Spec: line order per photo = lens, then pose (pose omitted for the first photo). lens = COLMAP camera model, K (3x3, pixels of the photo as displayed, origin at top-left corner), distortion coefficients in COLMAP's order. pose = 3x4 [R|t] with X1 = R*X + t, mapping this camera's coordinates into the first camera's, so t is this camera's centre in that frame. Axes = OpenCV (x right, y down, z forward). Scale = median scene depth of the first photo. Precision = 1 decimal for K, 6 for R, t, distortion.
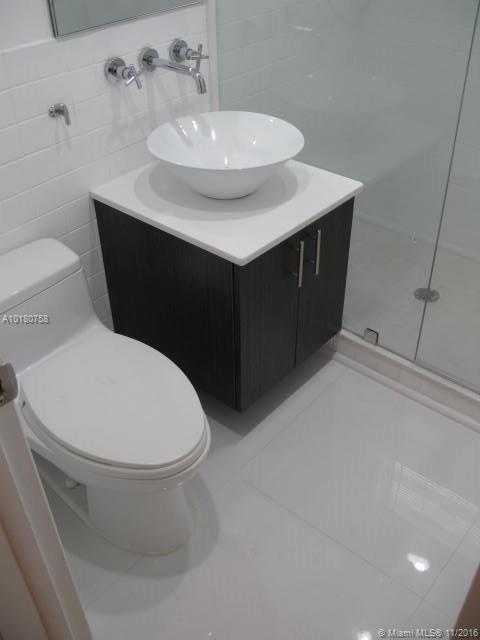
lens RADIAL K [[659.3, 0, 239.7], [0, 659.3, 320.4], [0, 0, 1]] dist [-0.214943, 0.267498]
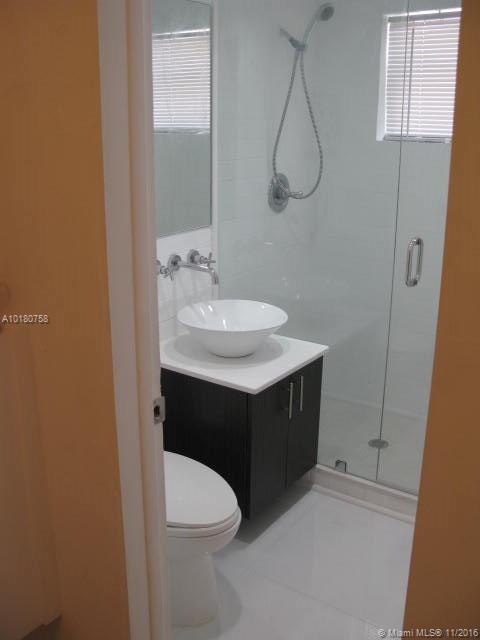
lens RADIAL K [[659.3, 0, 239.7], [0, 659.3, 320.4], [0, 0, 1]] dist [-0.214943, 0.267498]
pose [[0.995191, -0.012134, 0.097198, -0.136016], [0.044343, 0.940604, -0.336598, 0.201581], [-0.087340, 0.339289, 0.936619, -0.321833]]
